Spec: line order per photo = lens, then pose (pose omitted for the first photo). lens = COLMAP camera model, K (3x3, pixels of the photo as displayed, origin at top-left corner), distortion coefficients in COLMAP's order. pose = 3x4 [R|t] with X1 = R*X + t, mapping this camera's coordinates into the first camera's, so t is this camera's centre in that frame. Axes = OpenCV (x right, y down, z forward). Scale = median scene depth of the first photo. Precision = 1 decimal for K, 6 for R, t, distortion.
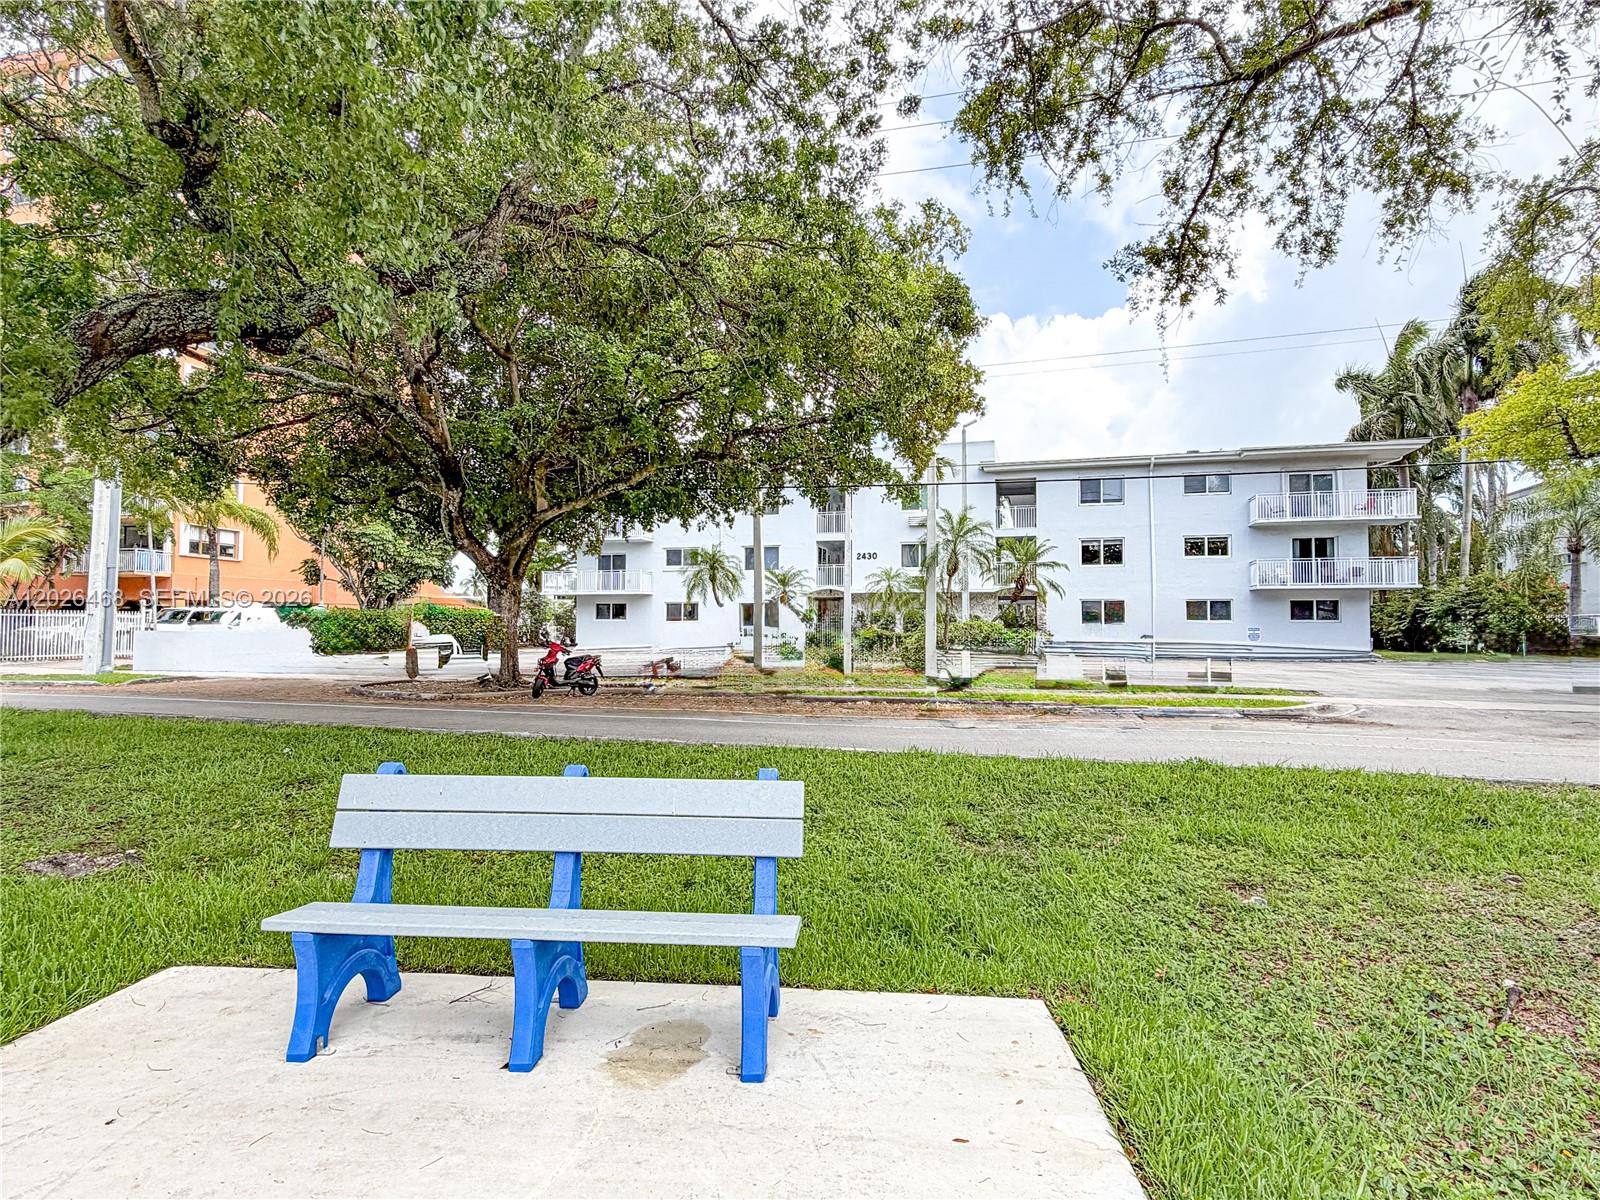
lens RADIAL K [[792.0, 0, 800.0], [0, 792.0, 600.0], [0, 0, 1]] dist [-0.003475, -0.000190]
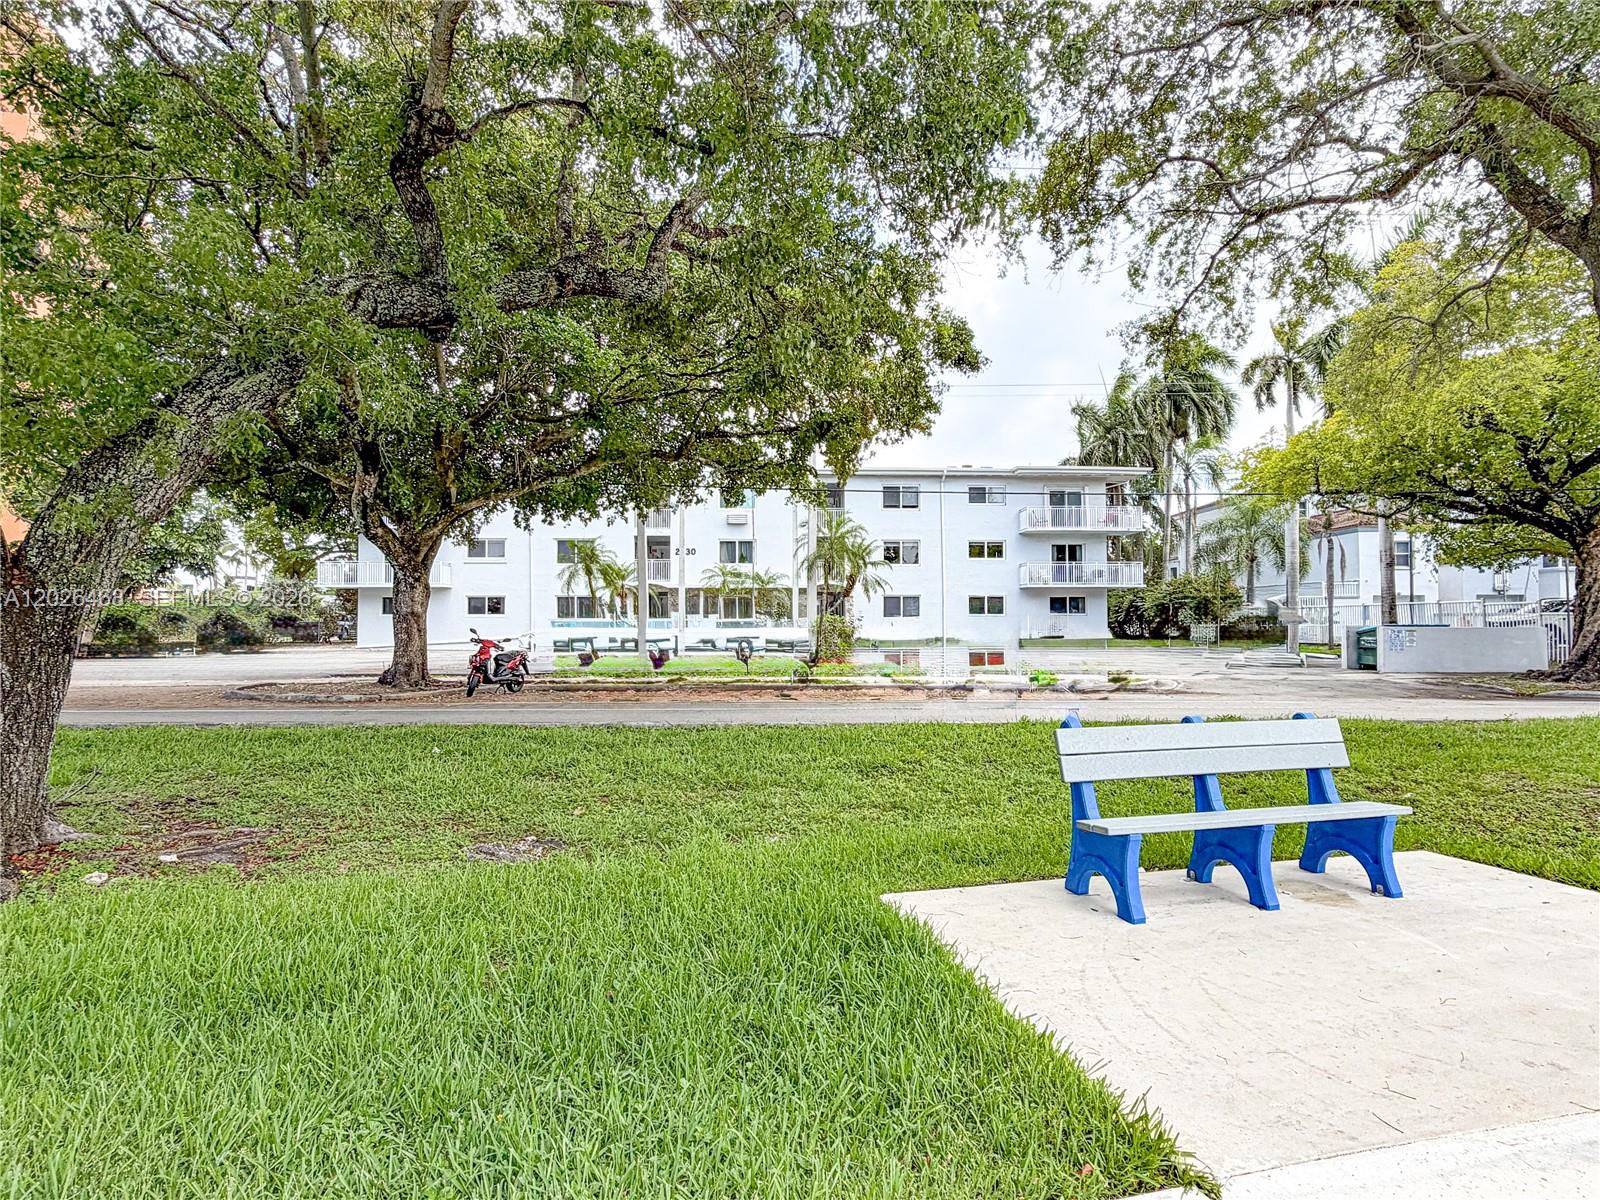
lens RADIAL K [[856.5, 0, 647.2], [0, 856.5, 600.7], [0, 0, 1]] dist [0.000974, 0.000078]
pose [[0.951555, 0.001956, 0.307473, -0.358416], [-0.005042, 0.999945, 0.009245, -0.002410], [-0.307438, -0.010347, 0.951512, -0.038206]]
